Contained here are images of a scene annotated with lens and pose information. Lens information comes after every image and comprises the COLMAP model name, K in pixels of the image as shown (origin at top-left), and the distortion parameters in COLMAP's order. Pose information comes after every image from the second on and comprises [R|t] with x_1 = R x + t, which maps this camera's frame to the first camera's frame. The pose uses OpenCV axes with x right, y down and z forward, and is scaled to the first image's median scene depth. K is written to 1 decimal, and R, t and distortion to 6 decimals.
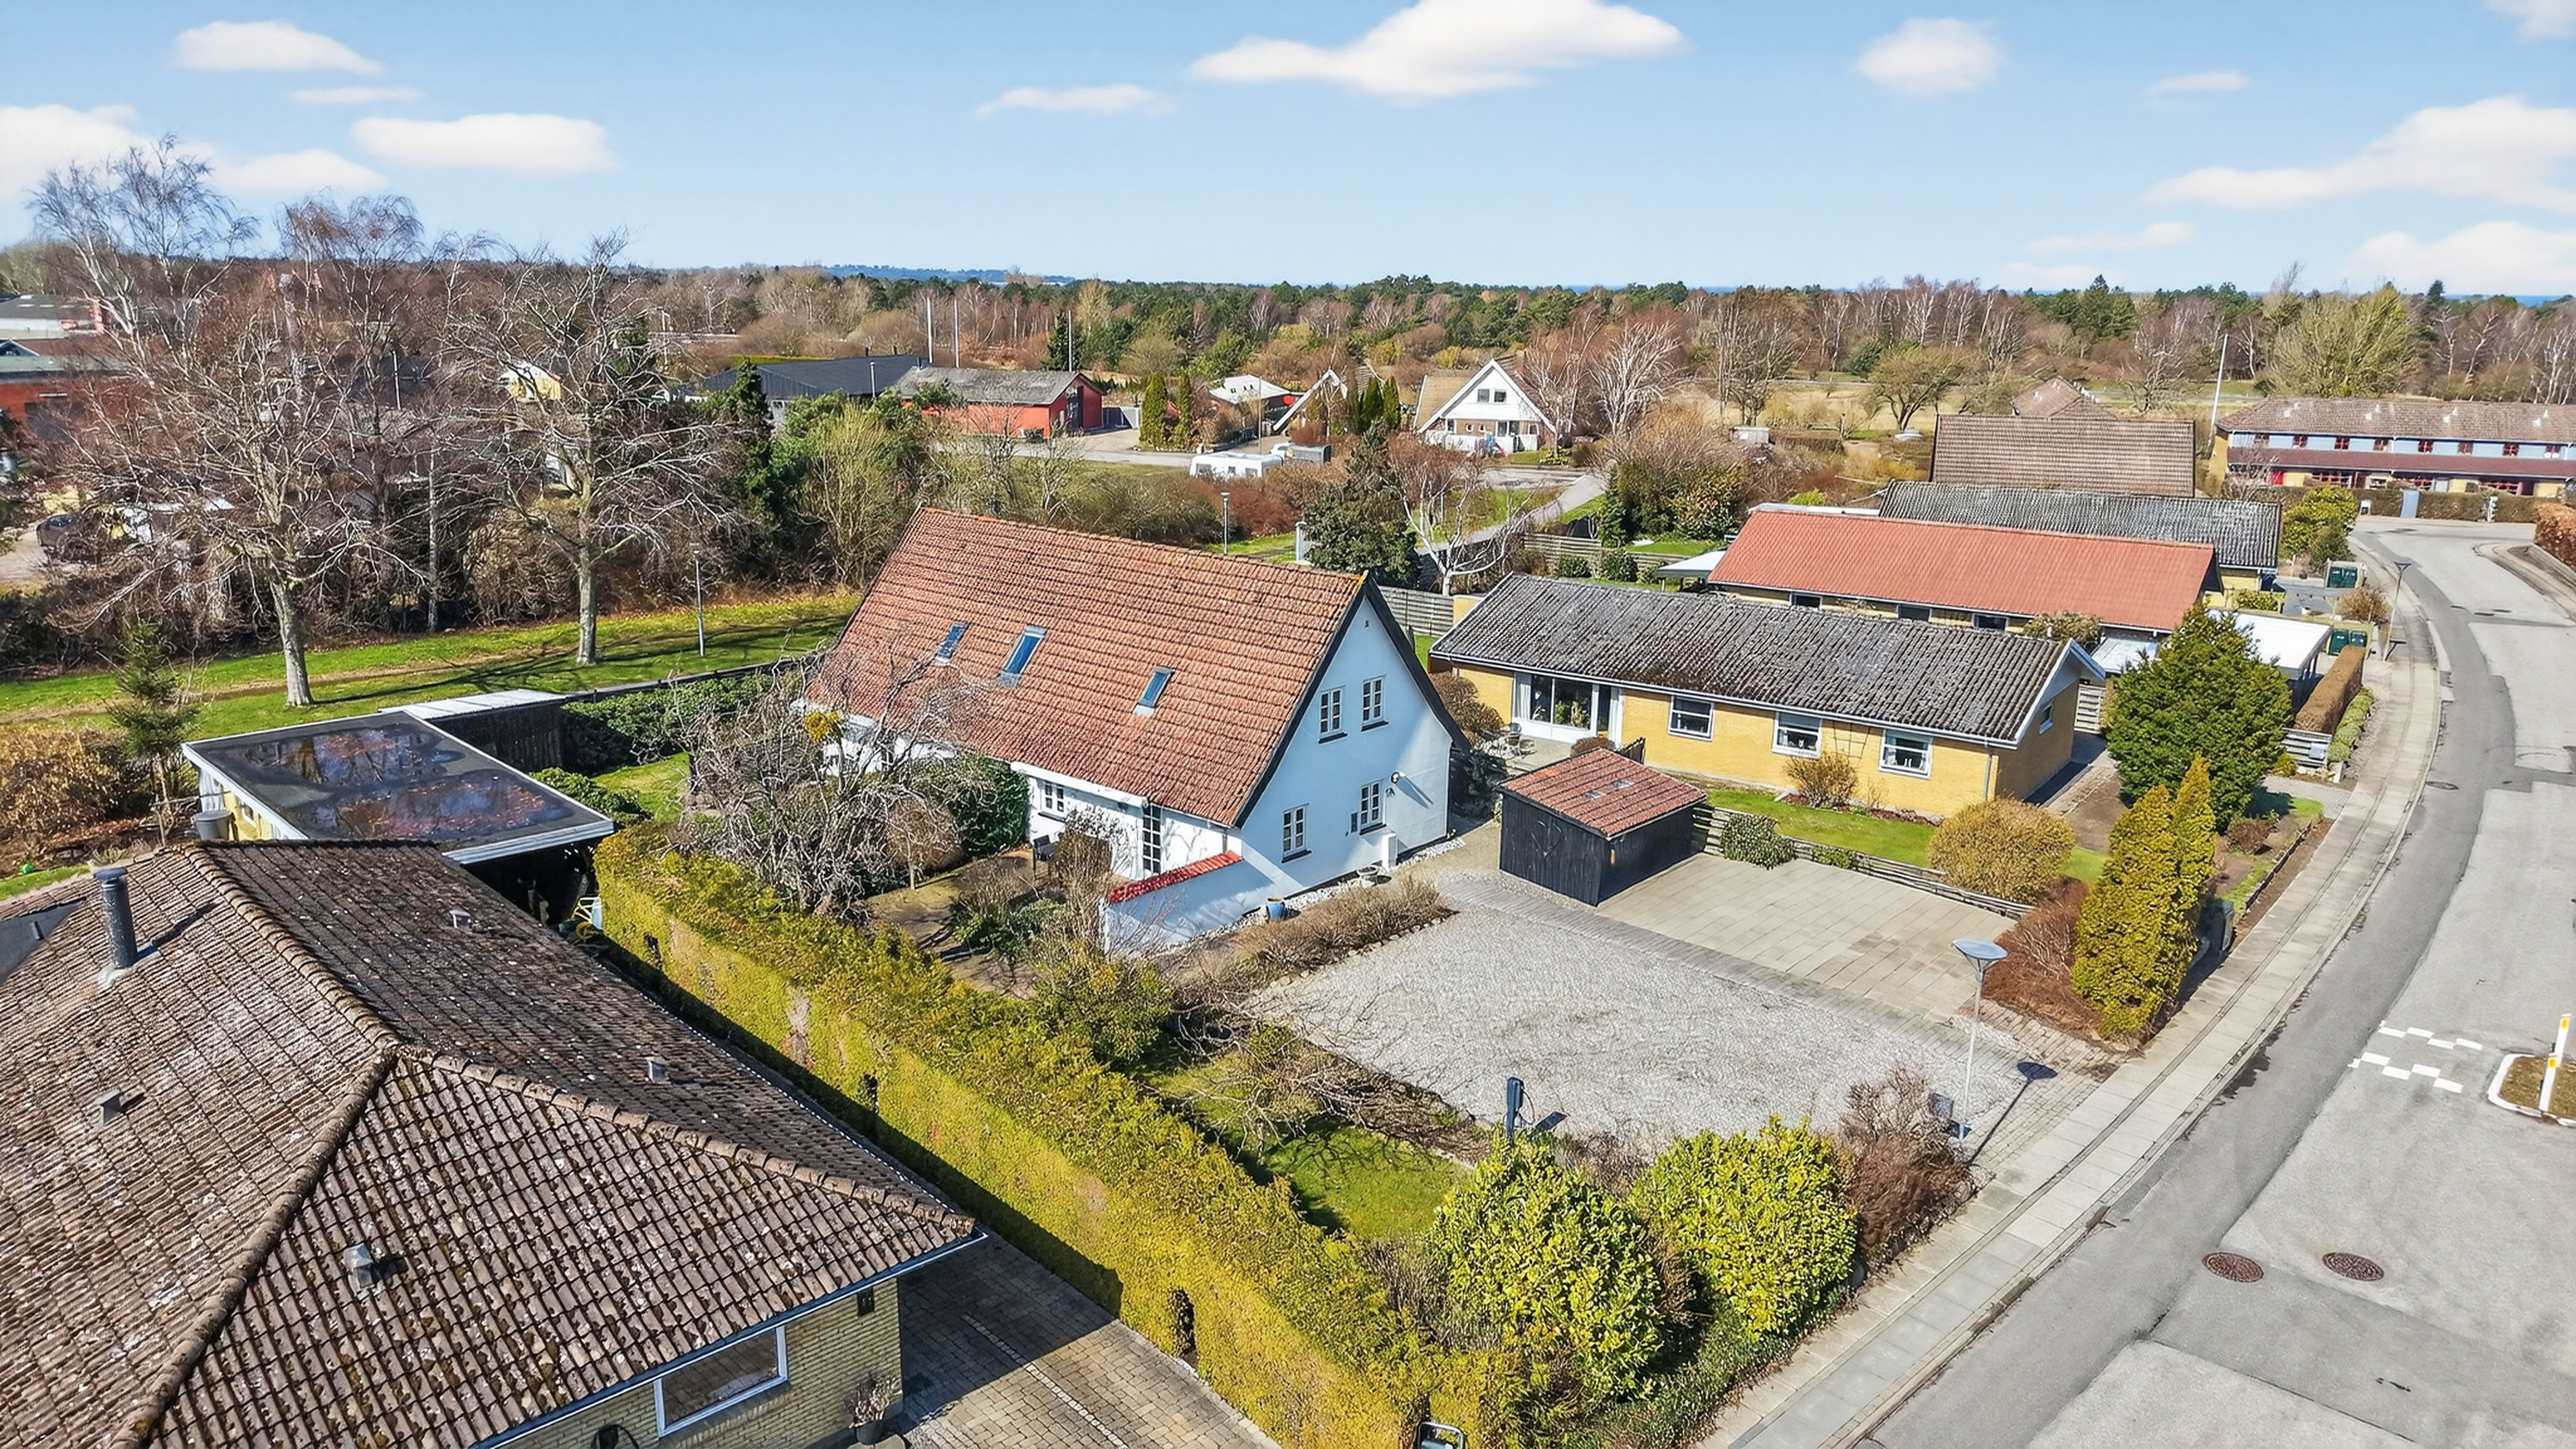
lens RADIAL K [[1704.1, 0, 1304.8], [0, 1704.1, 724.4], [0, 0, 1]] dist [0.024112, -0.001509]
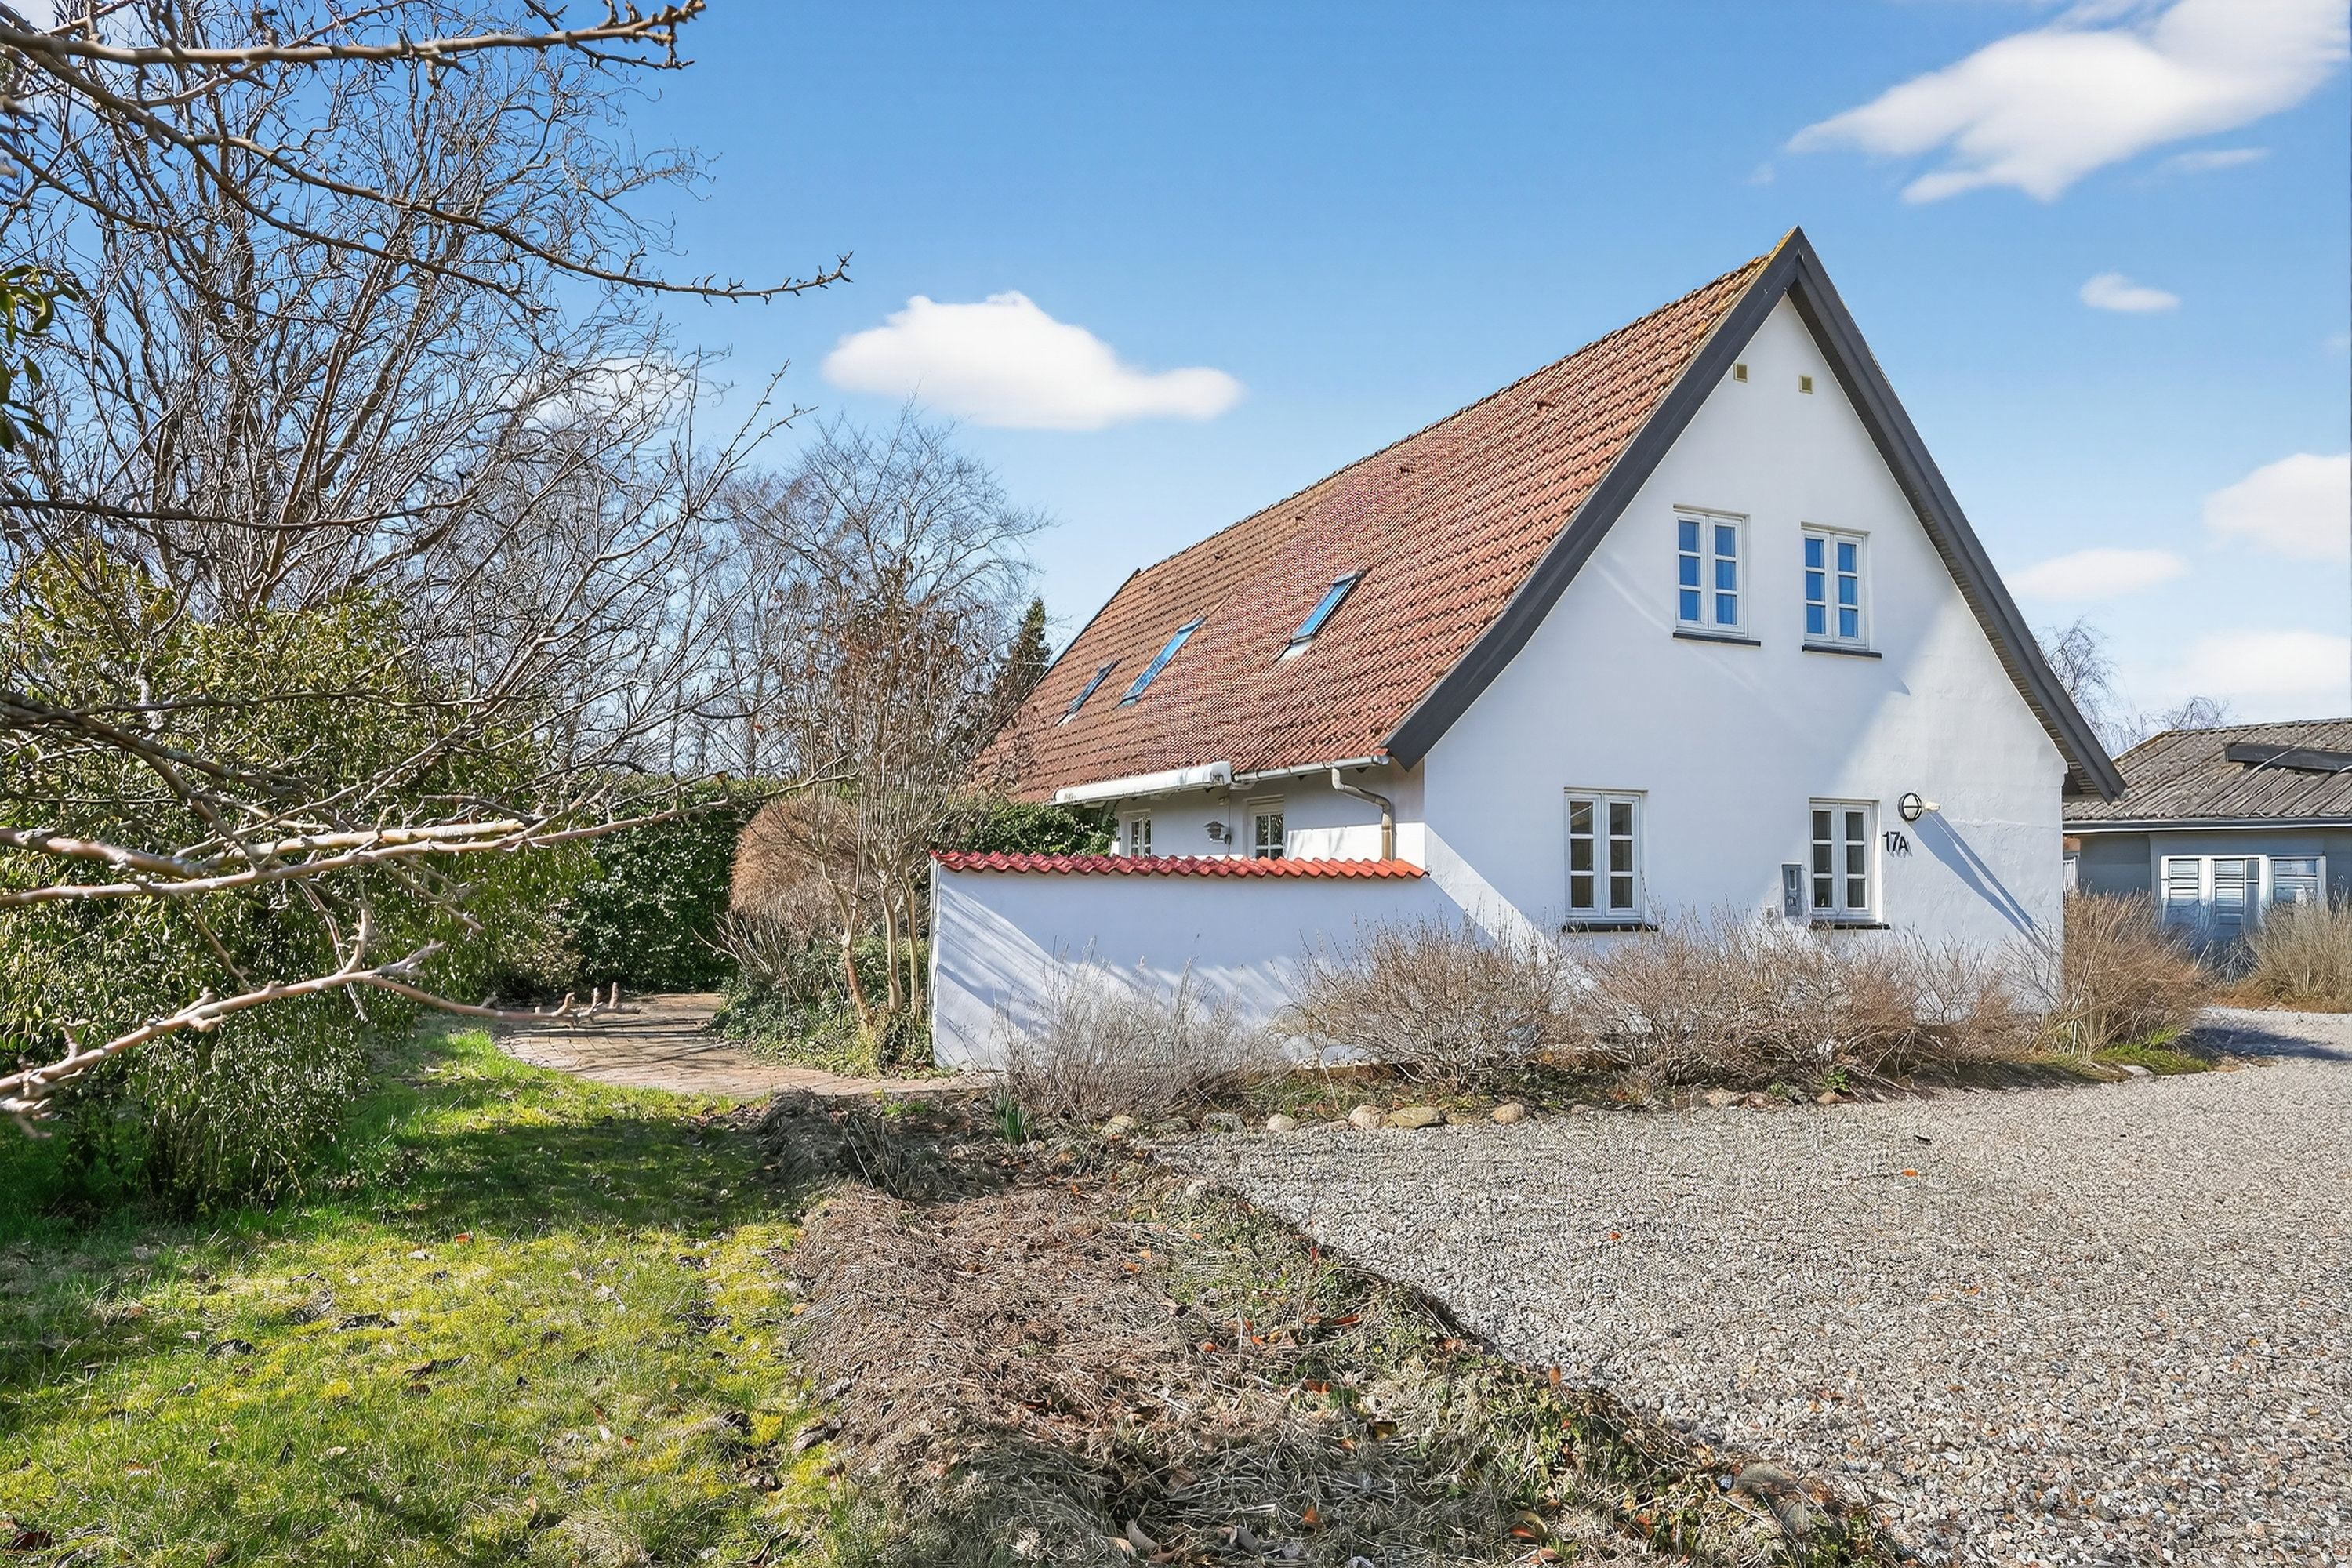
lens RADIAL K [[1445.8, 0, 1176.0], [0, 1445.8, 784.0], [0, 0, 1]] dist [0.006132, -0.038611]
pose [[0.901061, -0.034359, -0.432330, 0.045076], [-0.103418, 0.951078, -0.291129, 0.142167], [0.421182, 0.307035, 0.853425, 0.647216]]
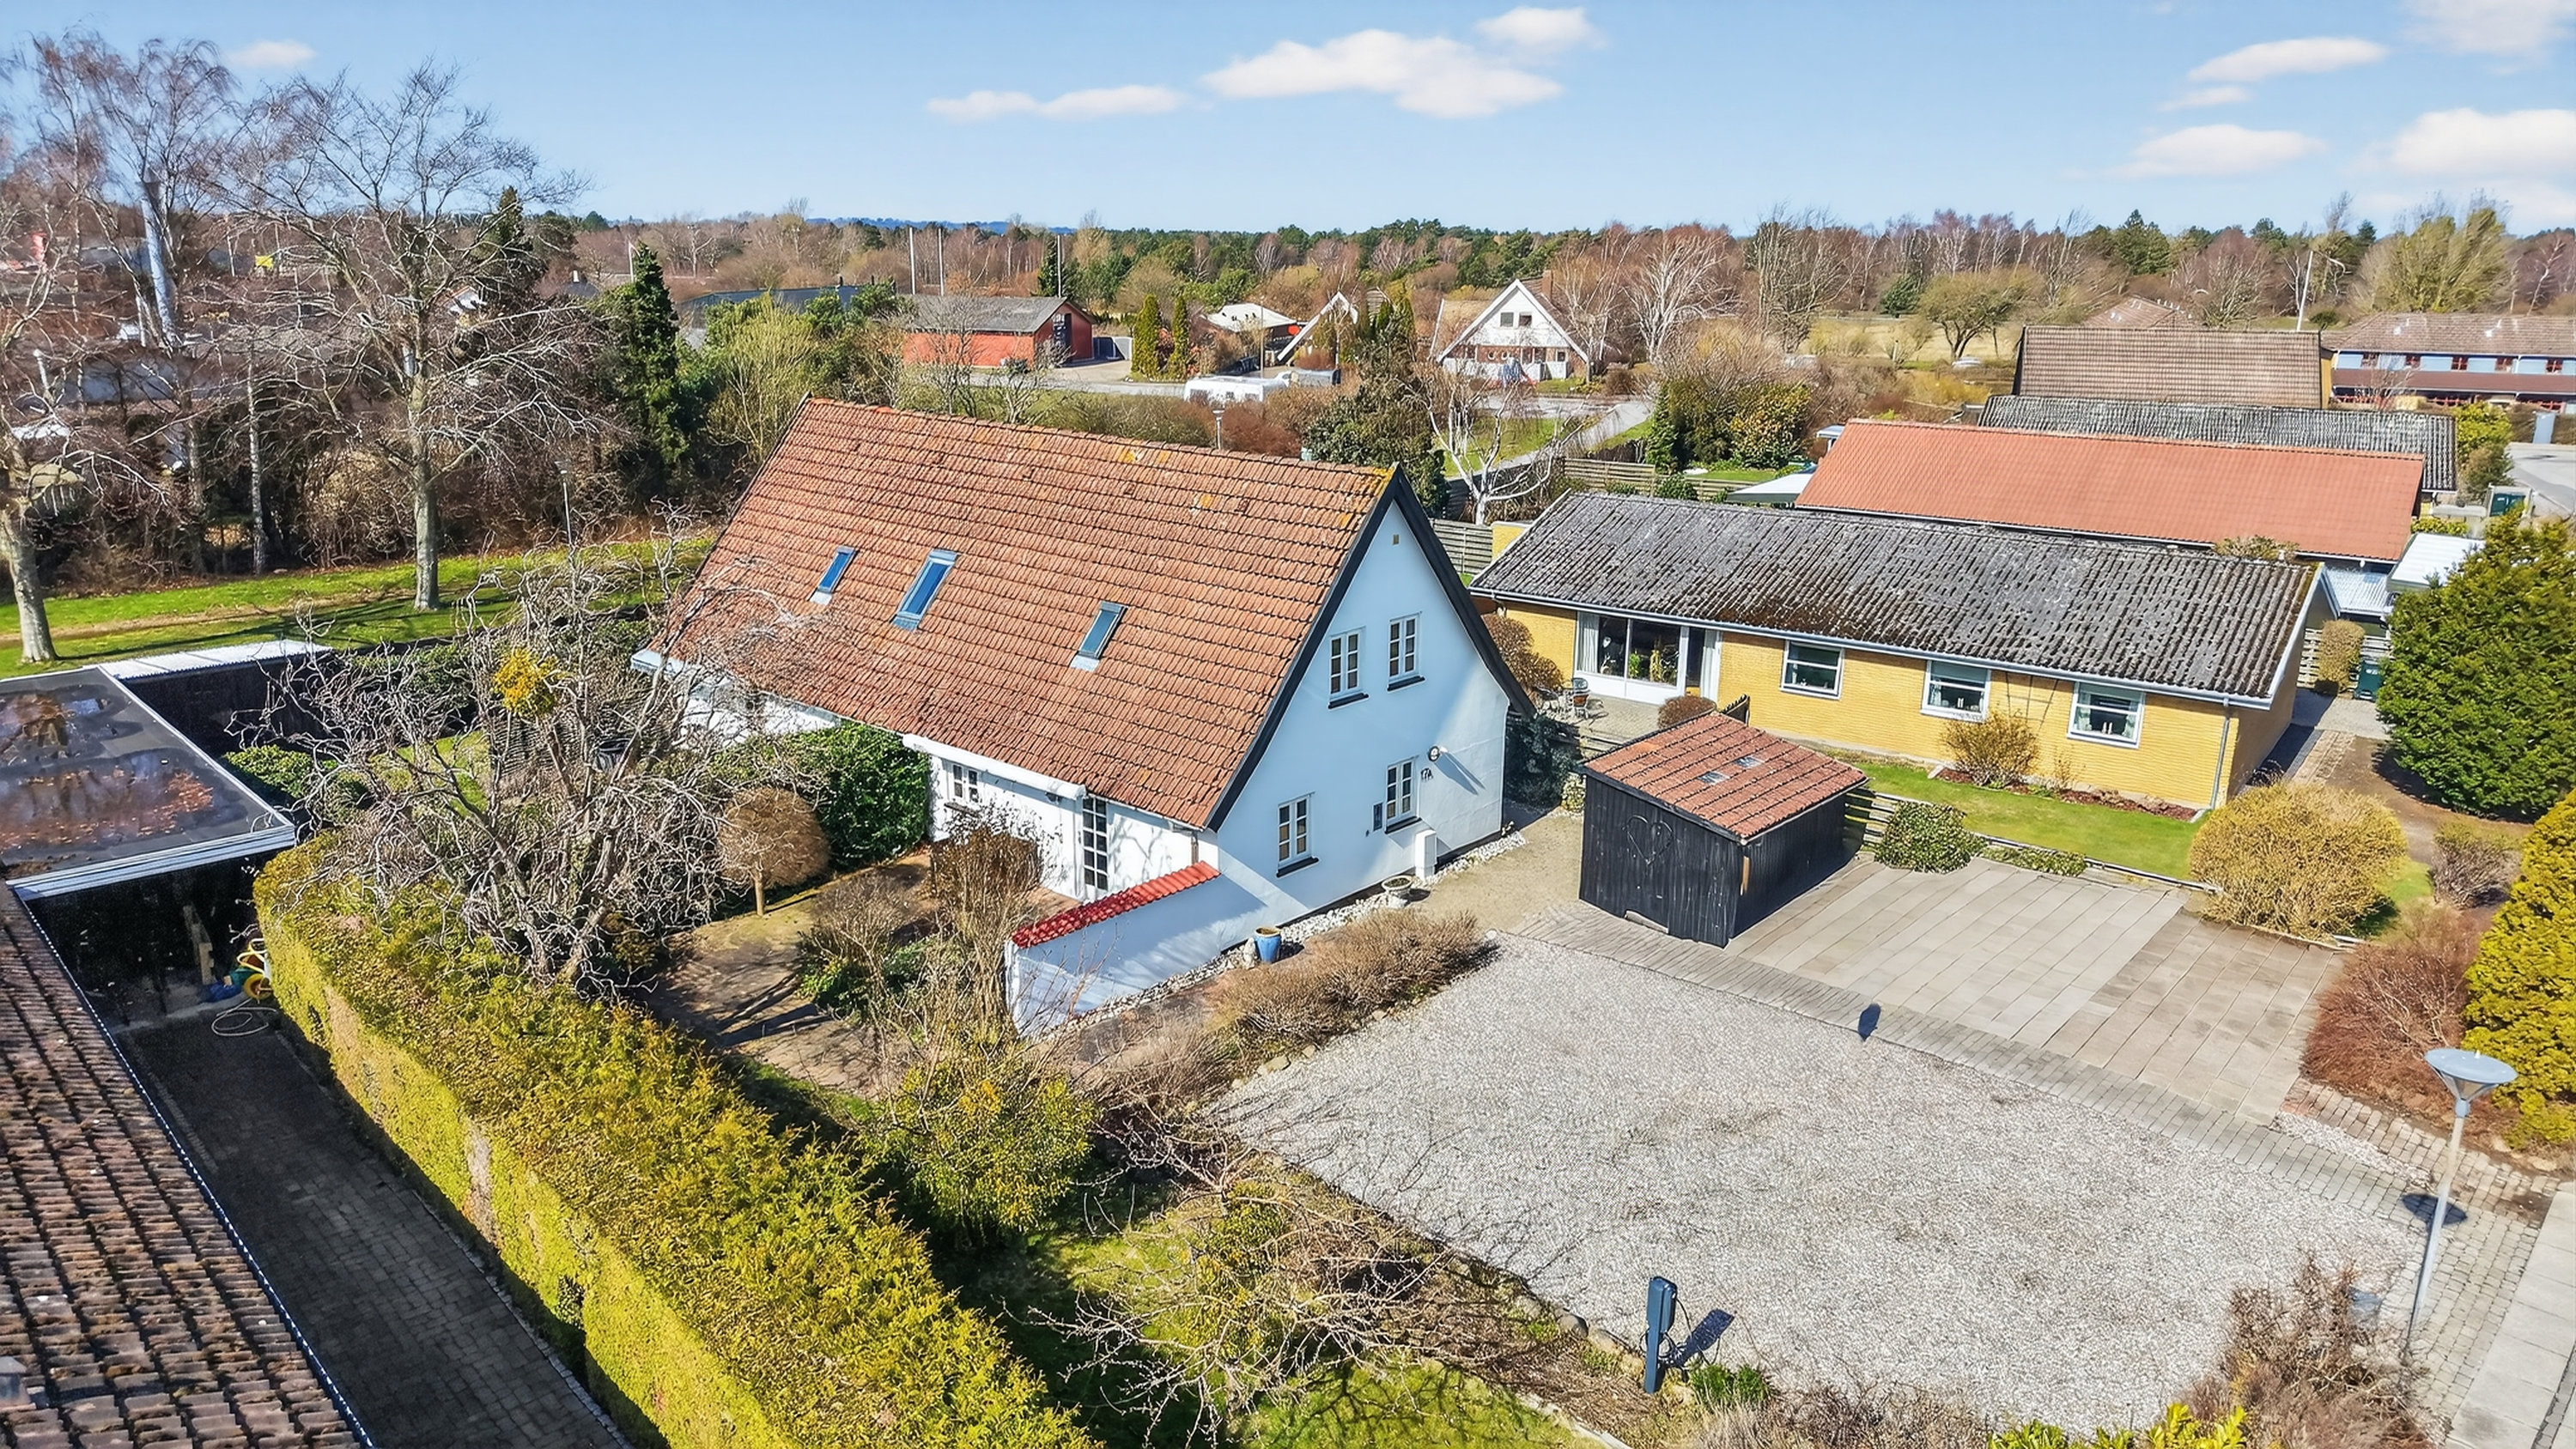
lens RADIAL K [[1704.1, 0, 1304.8], [0, 1704.1, 724.4], [0, 0, 1]] dist [0.024112, -0.001509]
pose [[0.999974, -0.004269, -0.005744, 0.002368], [0.004419, 0.999646, 0.026247, -0.000661], [0.005630, -0.026272, 0.999639, 0.276449]]
